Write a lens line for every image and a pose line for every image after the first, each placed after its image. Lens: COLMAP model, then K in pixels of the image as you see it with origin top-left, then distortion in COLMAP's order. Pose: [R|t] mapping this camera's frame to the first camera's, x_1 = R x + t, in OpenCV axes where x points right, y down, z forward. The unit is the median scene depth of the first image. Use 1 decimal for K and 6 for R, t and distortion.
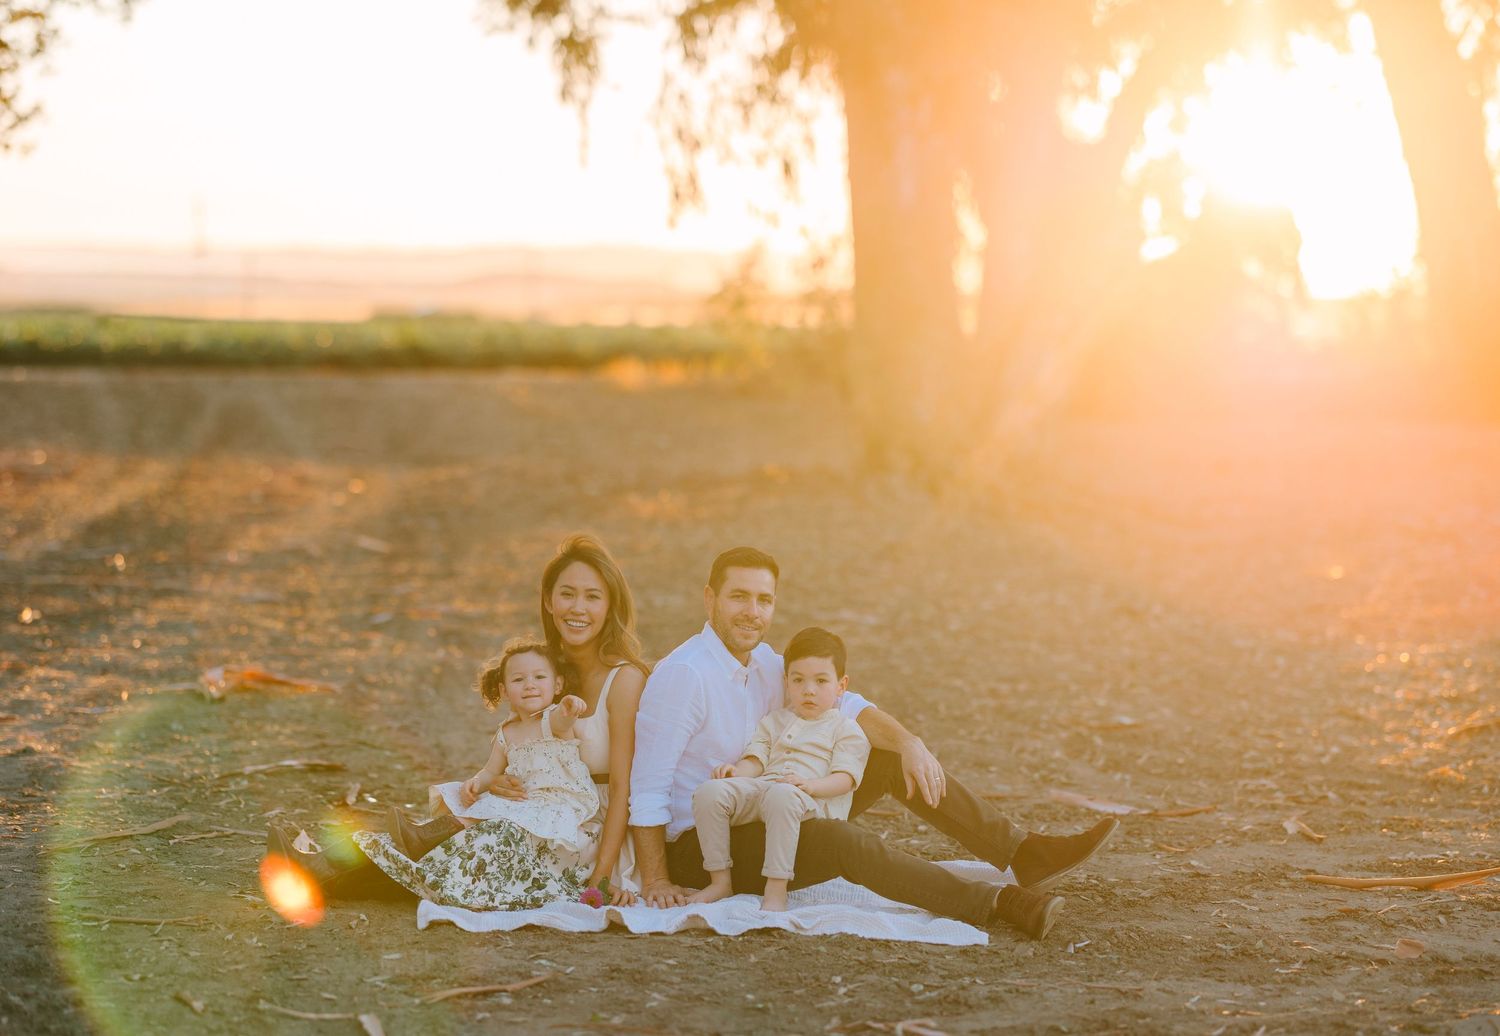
lens RADIAL K [[3759.0, 0, 750.0], [0, 3759.0, 518.0], [0, 0, 1]] dist [0.881162, 0.084012]
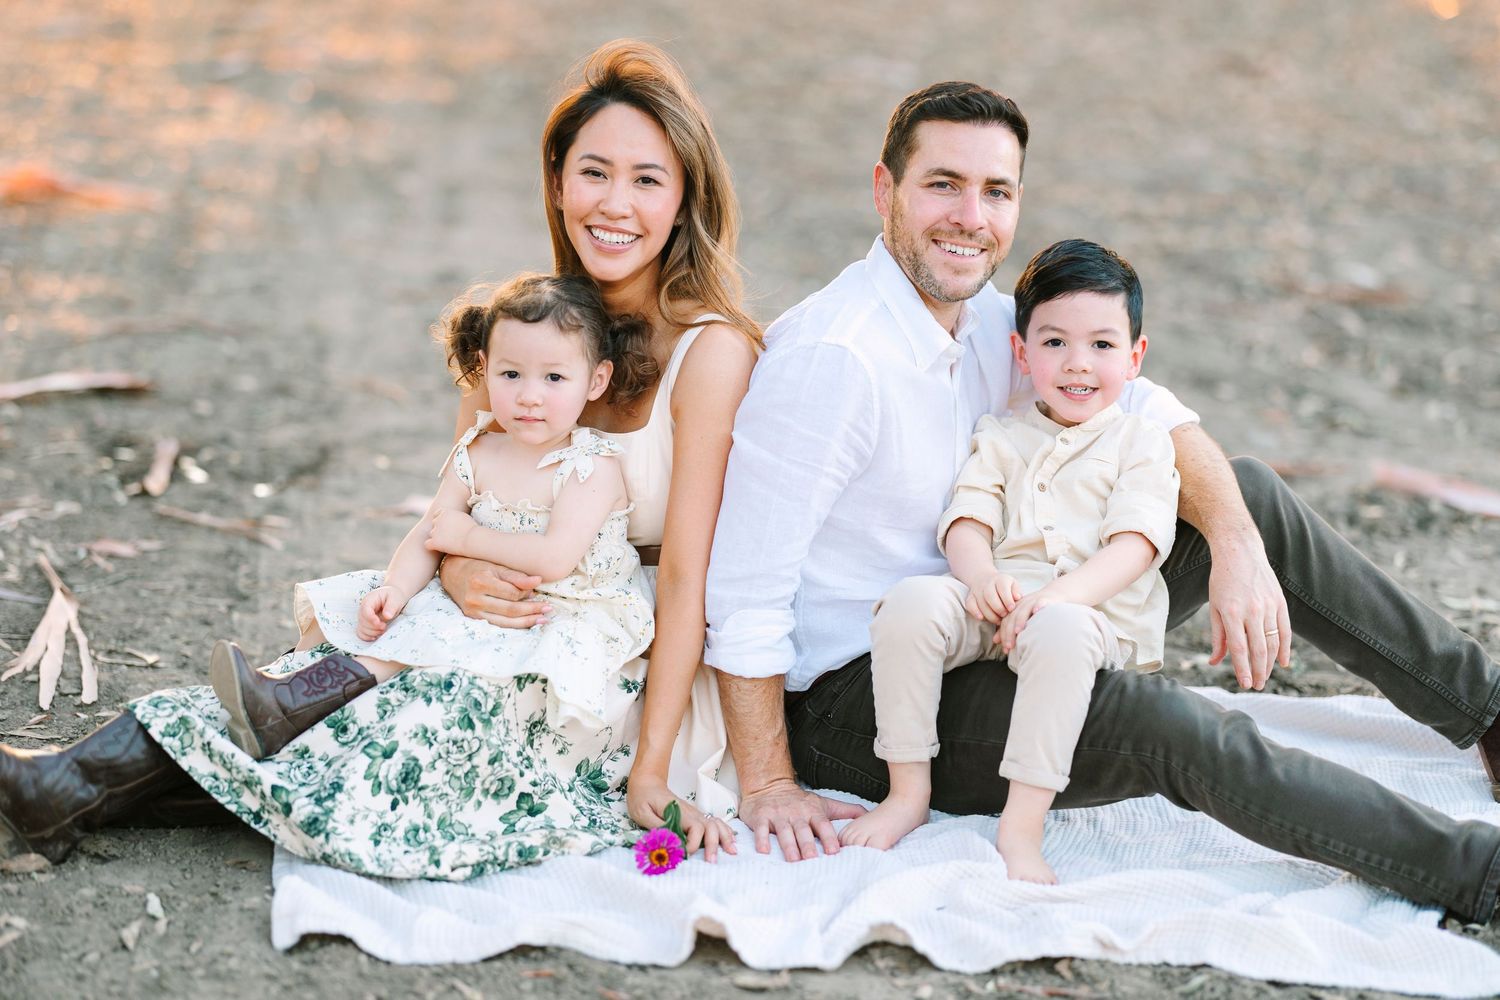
lens RADIAL K [[3720.2, 0, 750.0], [0, 3720.2, 500.0], [0, 0, 1]] dist [-0.070738, 0.834619]
pose [[0.998703, 0.030747, 0.040579, -0.047577], [-0.036843, 0.986552, 0.159242, -0.014600], [-0.035138, -0.160530, 0.986405, 0.543234]]
